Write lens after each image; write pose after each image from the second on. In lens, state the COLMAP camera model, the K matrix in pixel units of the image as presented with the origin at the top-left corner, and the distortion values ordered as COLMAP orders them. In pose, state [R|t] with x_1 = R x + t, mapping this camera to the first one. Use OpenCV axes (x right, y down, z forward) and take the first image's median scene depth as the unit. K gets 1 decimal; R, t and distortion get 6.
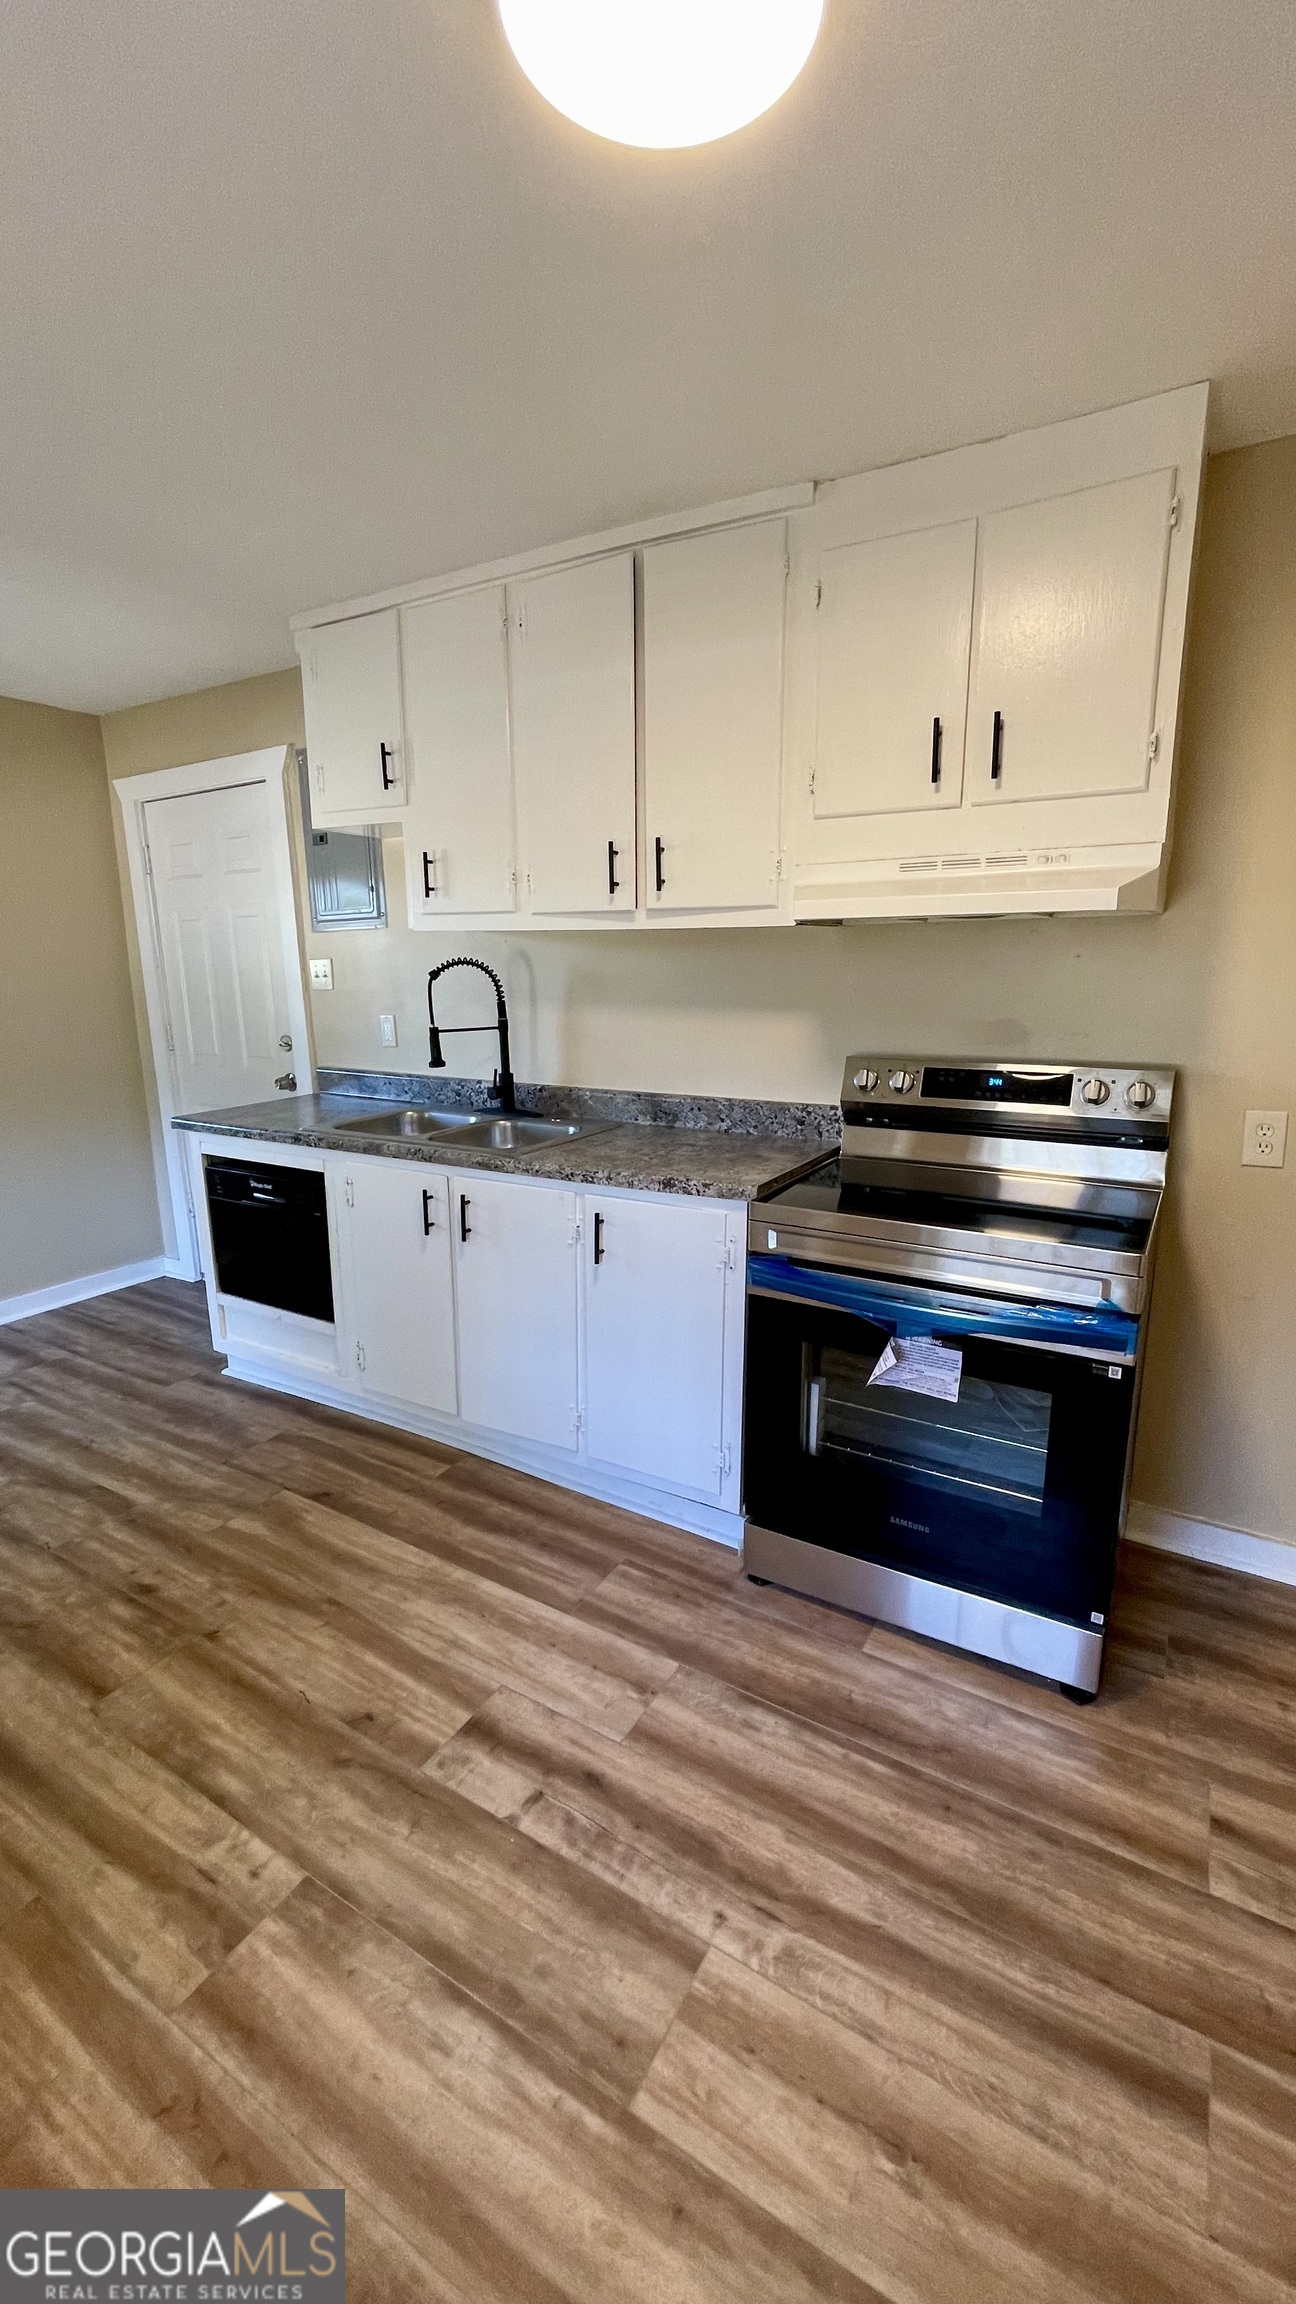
lens RADIAL K [[936.1, 0, 655.2], [0, 936.1, 1158.0], [0, 0, 1]] dist [-0.002013, 0.001189]
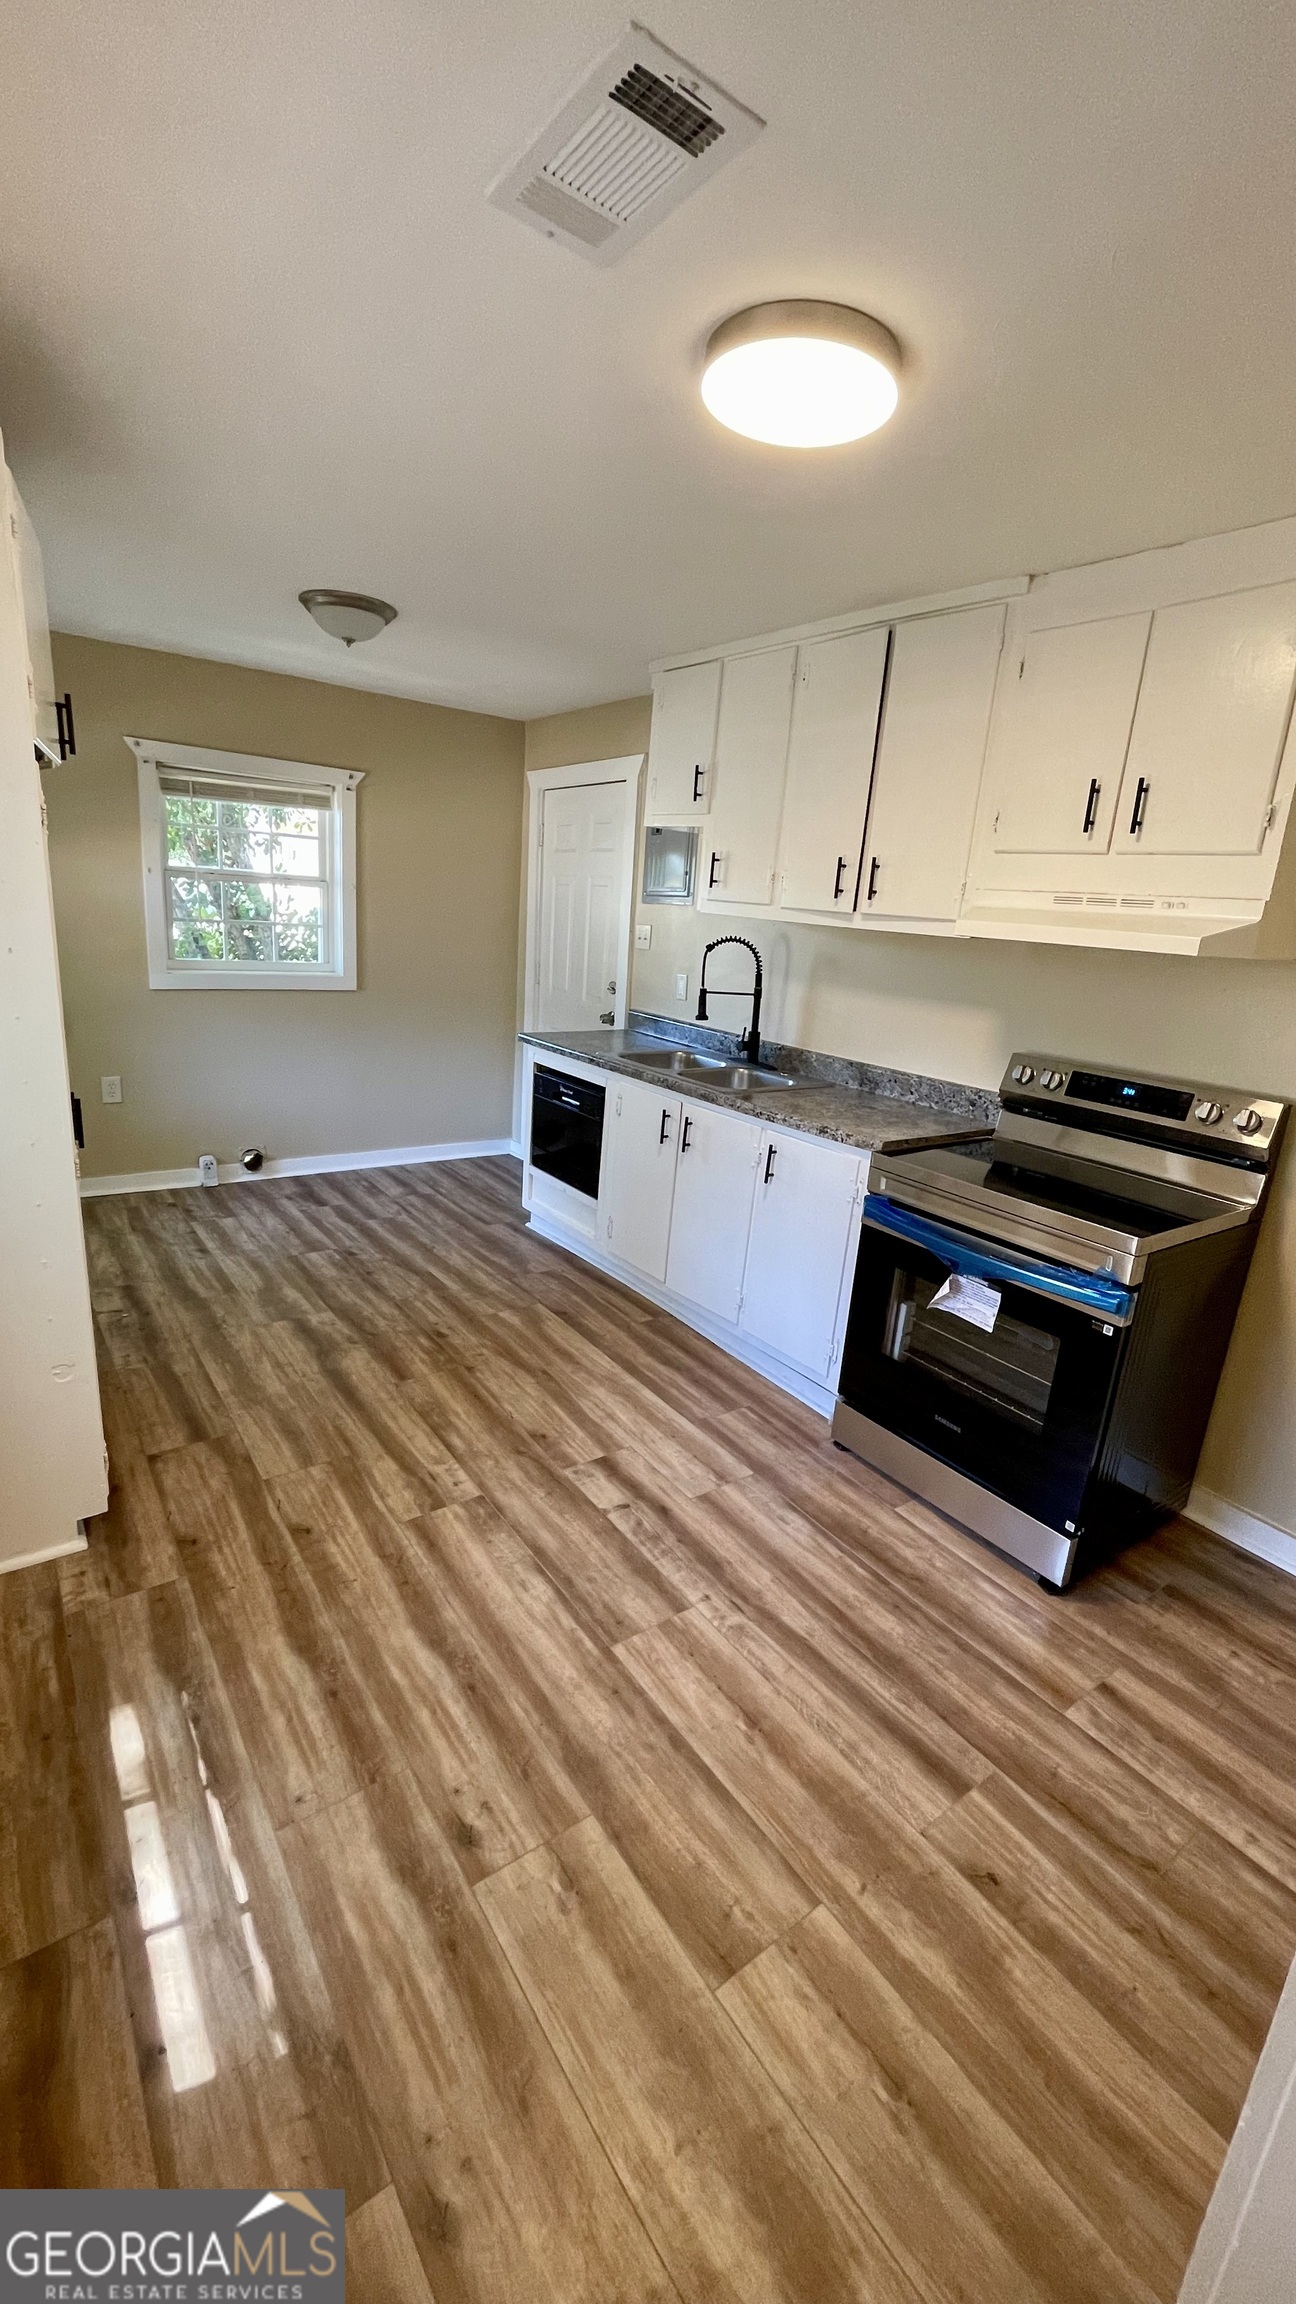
lens RADIAL K [[936.1, 0, 655.2], [0, 936.1, 1158.0], [0, 0, 1]] dist [-0.002013, 0.001189]
pose [[0.916526, 0.175582, -0.359376, 0.286321], [-0.160299, 0.984428, 0.072153, 0.009481], [0.366448, -0.008522, 0.930399, -0.304168]]
